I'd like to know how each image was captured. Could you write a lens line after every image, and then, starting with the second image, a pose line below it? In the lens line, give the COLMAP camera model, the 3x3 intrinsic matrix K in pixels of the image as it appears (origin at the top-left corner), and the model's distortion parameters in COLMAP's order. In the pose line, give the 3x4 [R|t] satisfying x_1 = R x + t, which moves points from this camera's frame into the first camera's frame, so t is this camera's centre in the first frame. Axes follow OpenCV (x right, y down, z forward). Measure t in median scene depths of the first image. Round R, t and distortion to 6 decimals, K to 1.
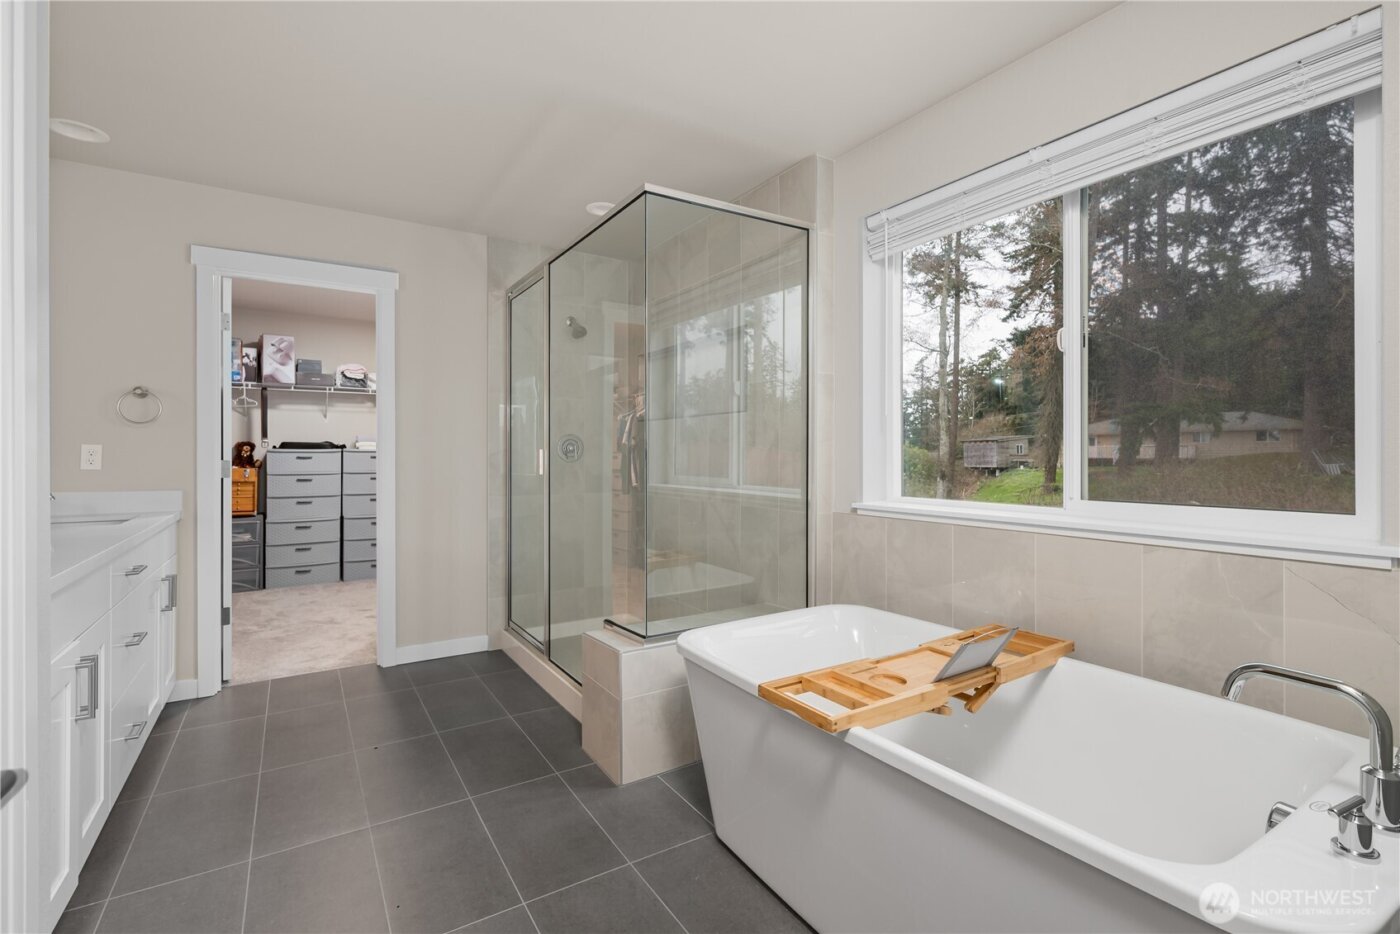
lens RADIAL K [[644.7, 0, 694.4], [0, 644.7, 459.3], [0, 0, 1]] dist [0.000602, 0.000246]
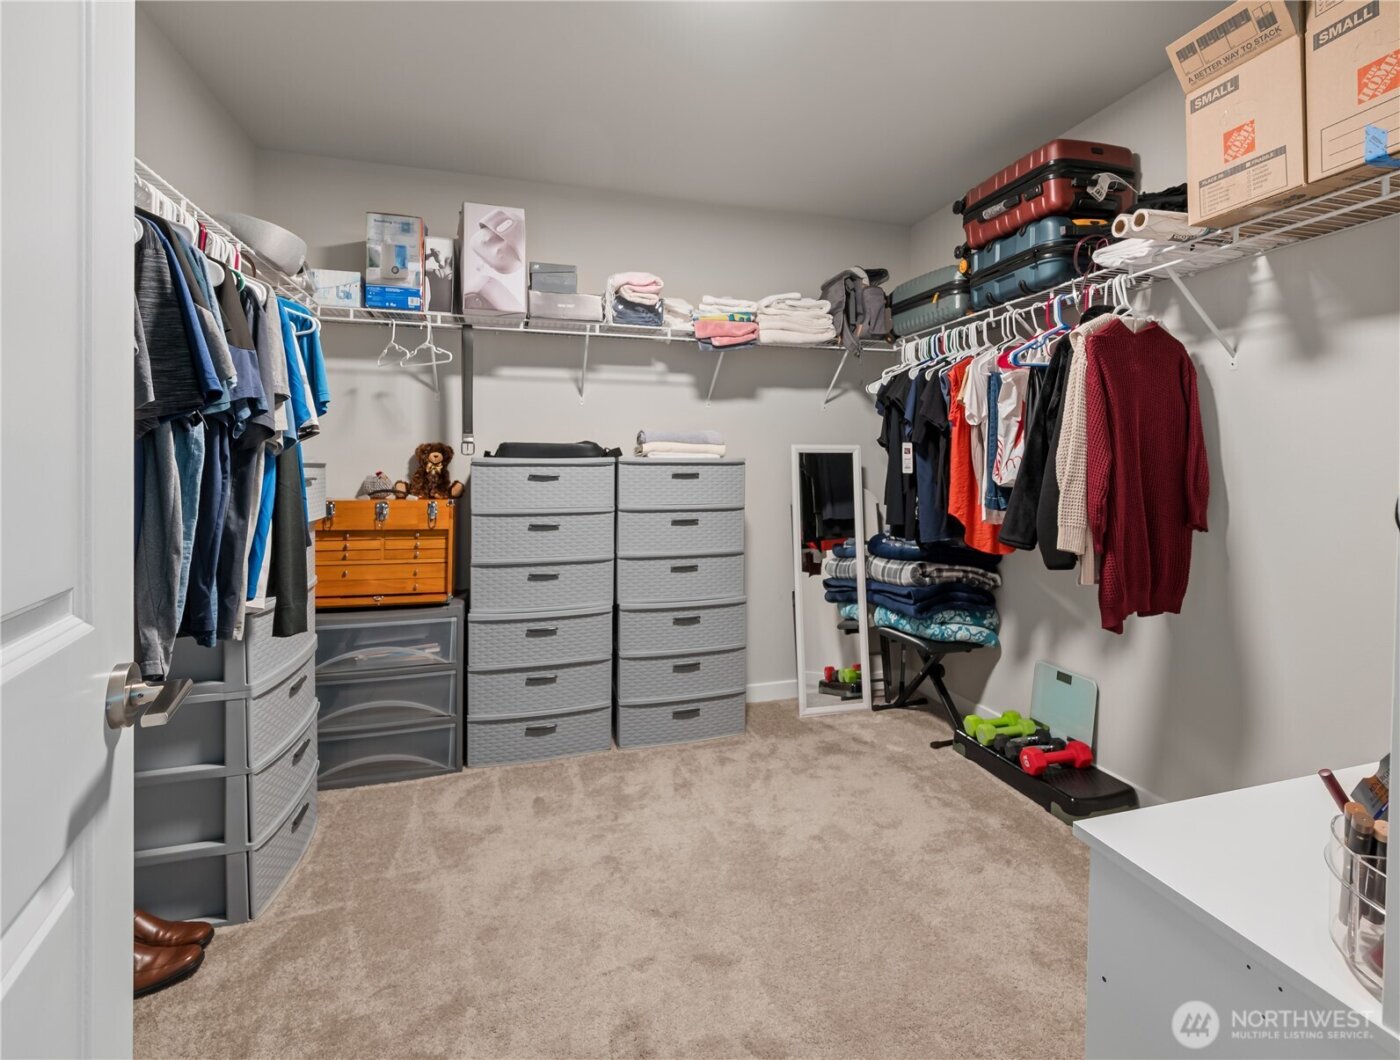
lens RADIAL K [[661.1, 0, 705.6], [0, 661.1, 466.2], [0, 0, 1]] dist [0.004002, -0.007199]
pose [[0.961073, -0.003743, -0.276271, -0.374243], [0.000405, 0.999926, -0.012138, -0.004450], [0.276296, 0.011553, 0.961003, 0.595968]]
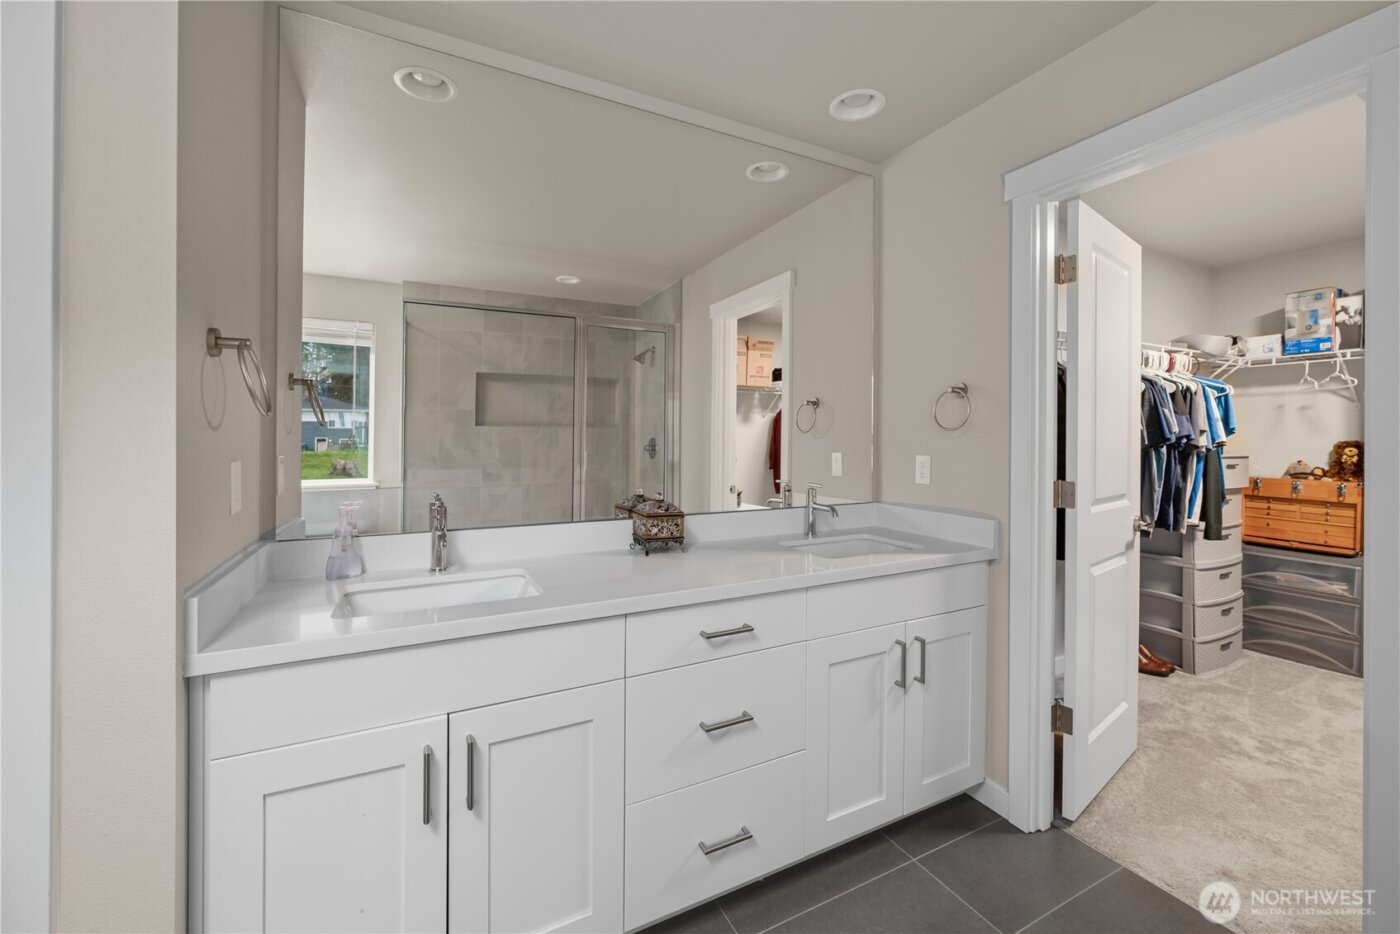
lens RADIAL K [[576.7, 0, 709.6], [0, 576.7, 437.7], [0, 0, 1]] dist [-0.000927, -0.000327]
pose [[-0.074013, -0.000388, -0.997257, -0.065381], [-0.013235, 0.999912, 0.000593, -0.022881], [0.997169, 0.013243, -0.074011, 0.400524]]
